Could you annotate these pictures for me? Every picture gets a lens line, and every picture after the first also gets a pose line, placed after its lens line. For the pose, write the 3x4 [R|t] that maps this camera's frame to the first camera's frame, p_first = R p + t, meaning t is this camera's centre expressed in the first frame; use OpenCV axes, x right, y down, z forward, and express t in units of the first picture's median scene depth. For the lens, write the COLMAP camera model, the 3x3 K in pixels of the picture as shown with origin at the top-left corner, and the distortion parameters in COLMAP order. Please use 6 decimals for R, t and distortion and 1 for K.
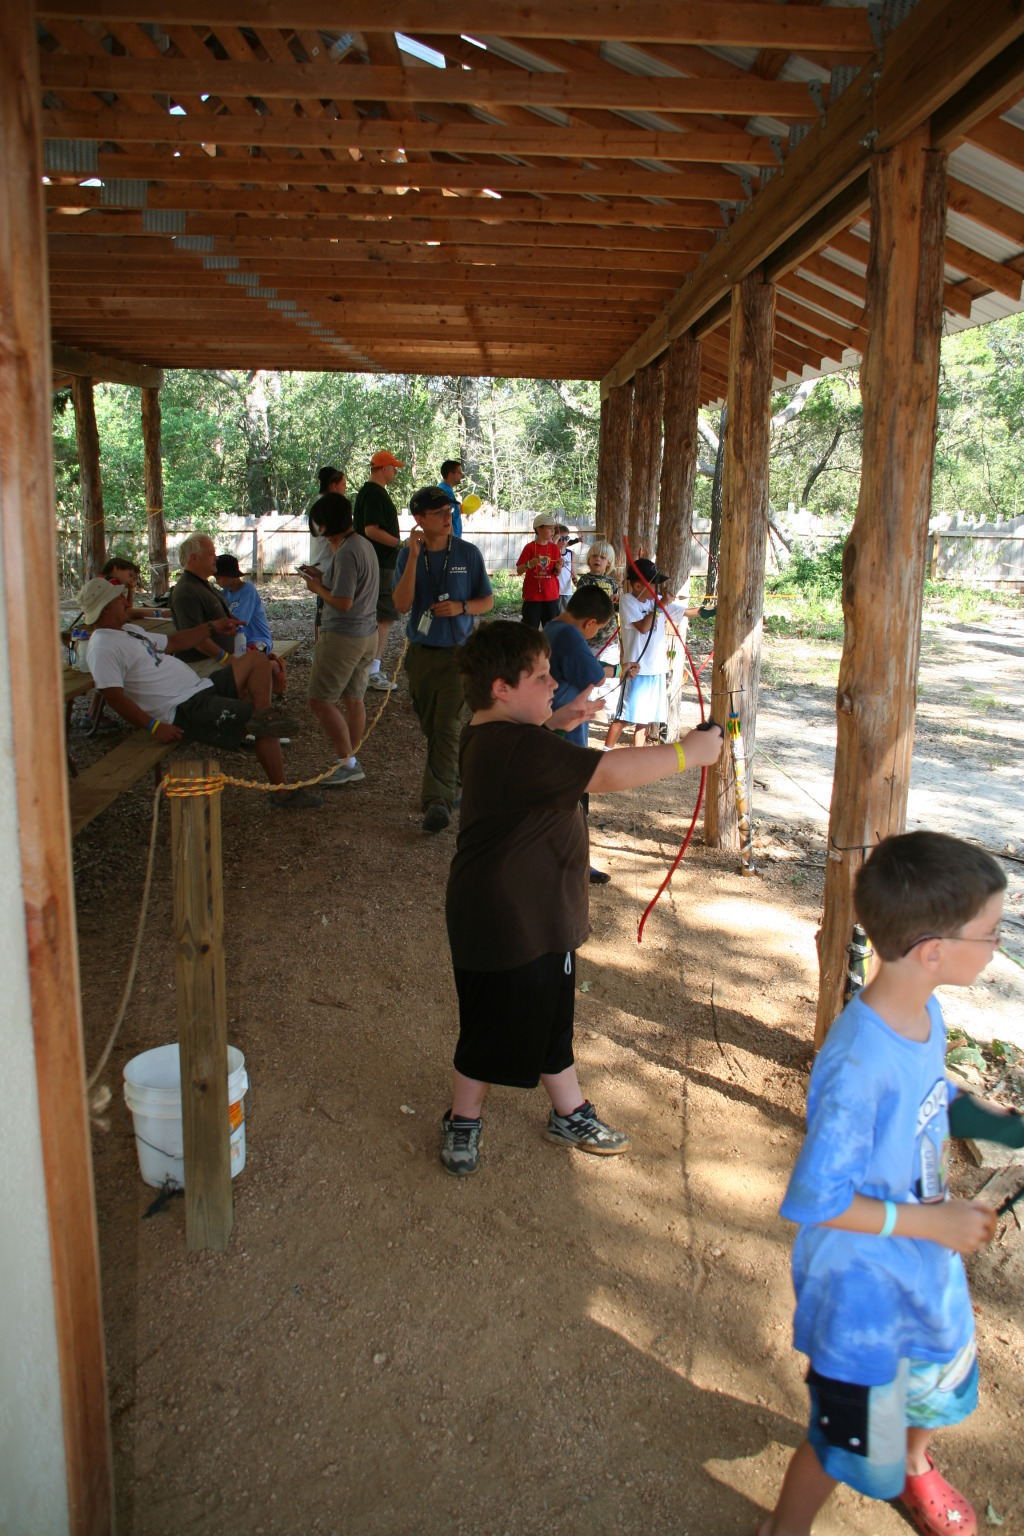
lens RADIAL K [[1276.4, 0, 512.0], [0, 1276.4, 768.0], [0, 0, 1]] dist [-0.168678, 0.169351]
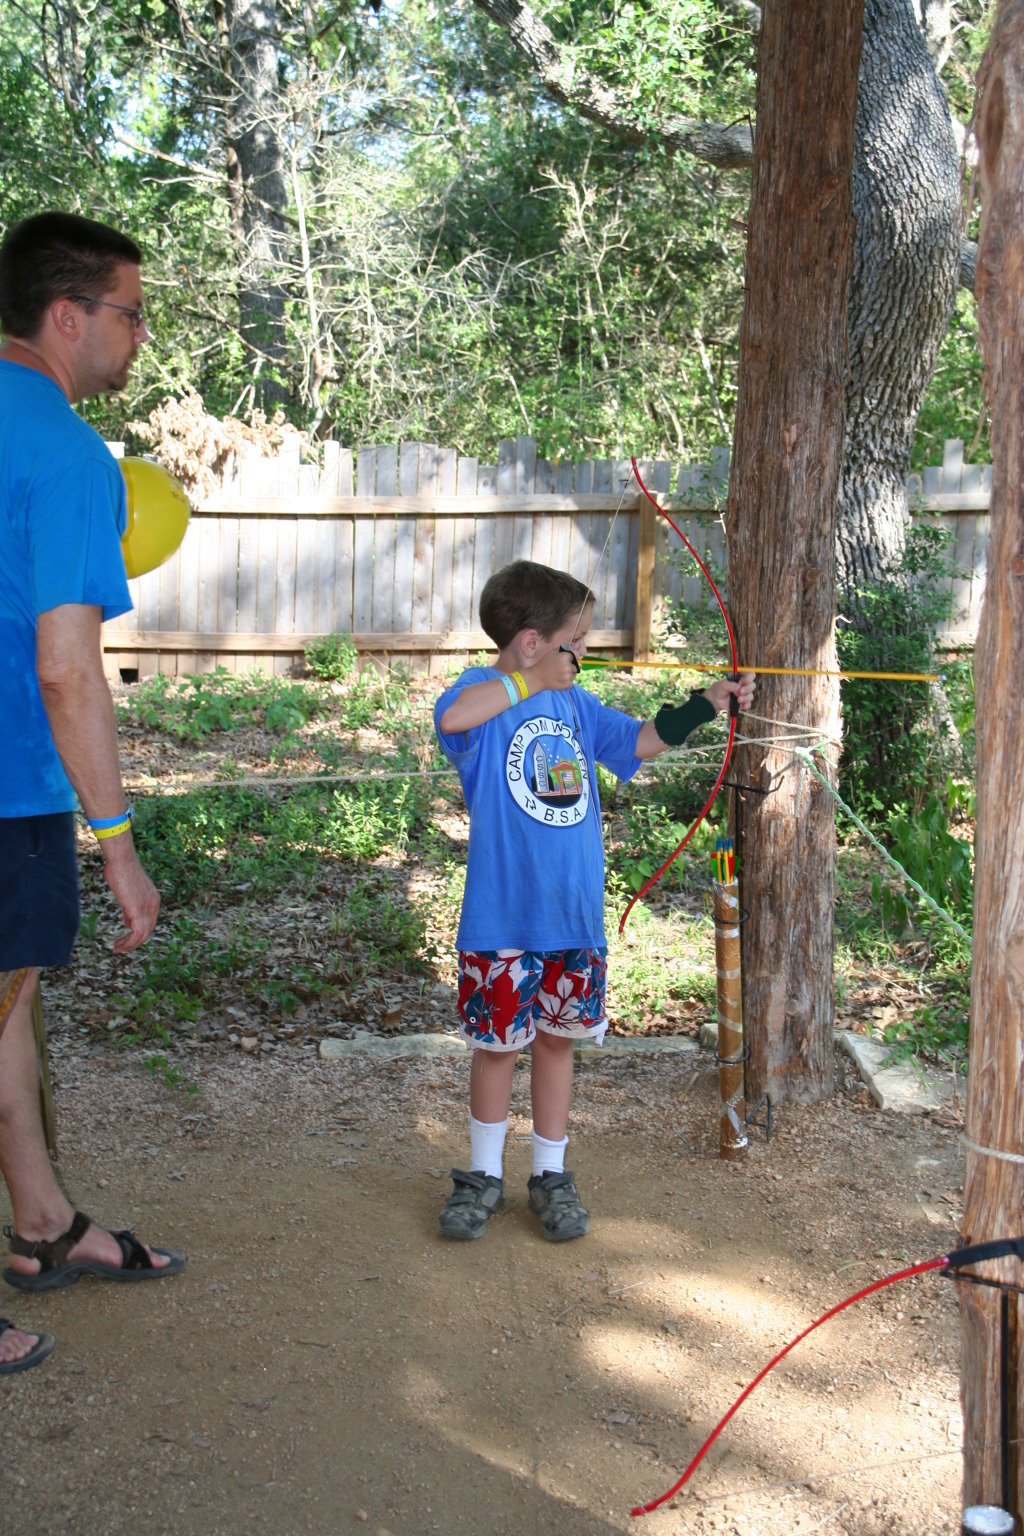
lens RADIAL K [[2147.5, 0, 512.0], [0, 2147.5, 768.0], [0, 0, 1]] dist [0.131359, 0.100693]
pose [[0.999732, -0.004582, 0.022678, 0.023551], [0.005241, 0.999563, -0.029081, -0.102284], [-0.022535, 0.029192, 0.999320, 0.448170]]
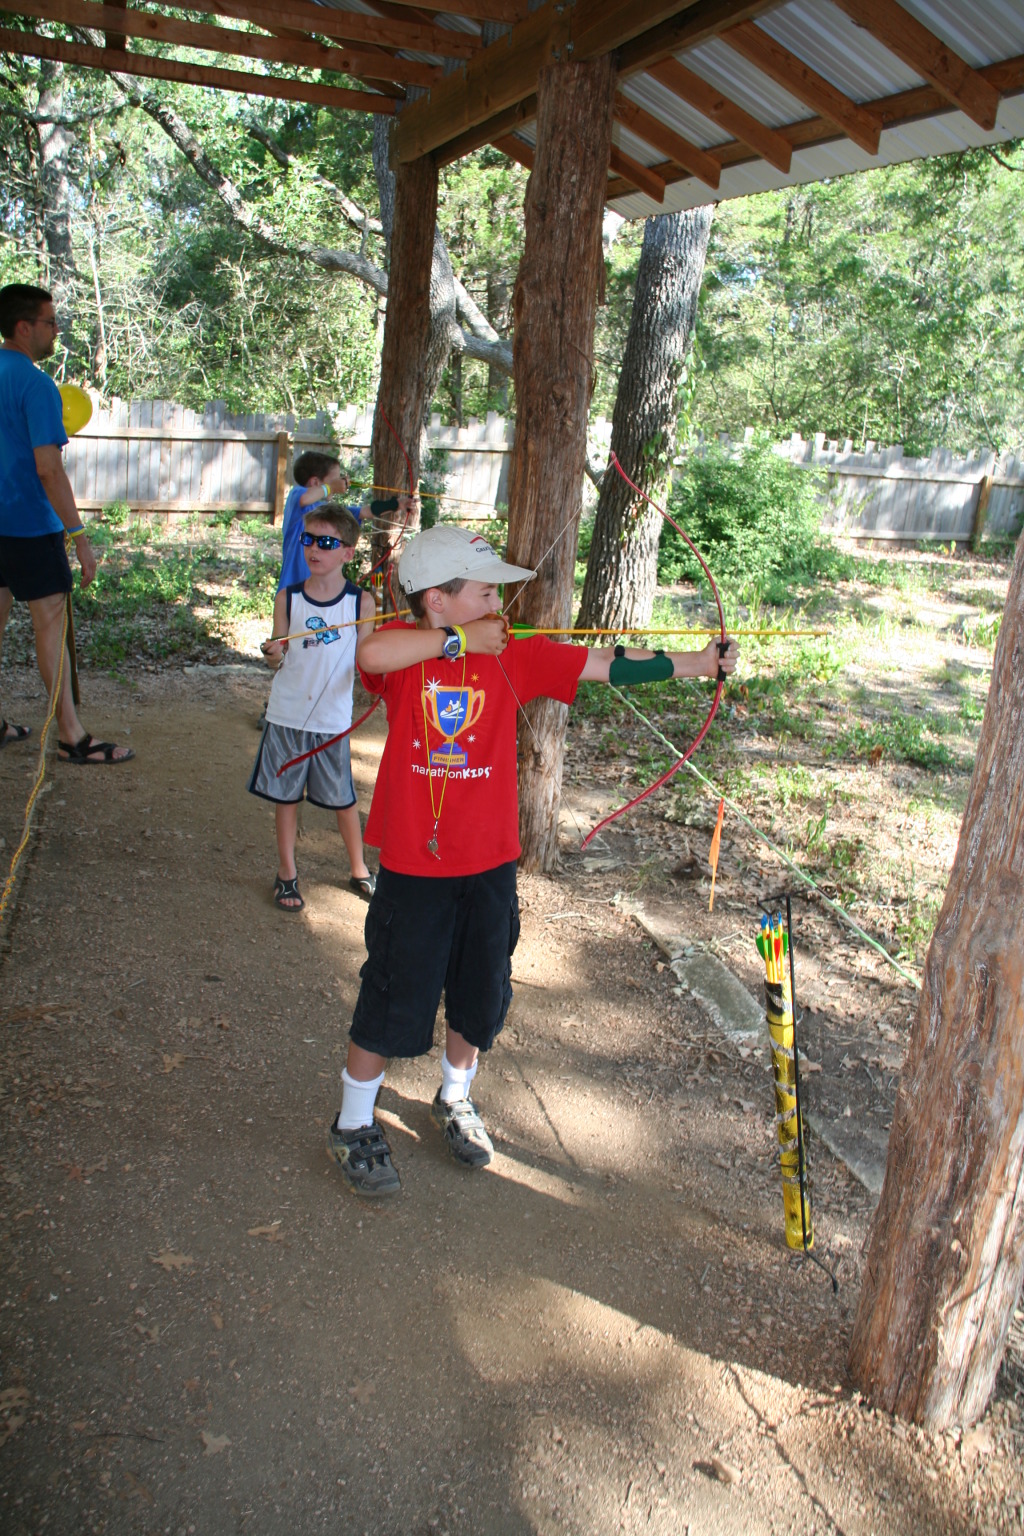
lens RADIAL K [[1276.4, 0, 512.0], [0, 1276.4, 768.0], [0, 0, 1]] dist [-0.168678, 0.169351]
pose [[0.951507, -0.025874, 0.306537, -0.013180], [-0.003144, 0.995587, 0.093795, -0.082866], [-0.307611, -0.090210, 0.947226, 0.362958]]
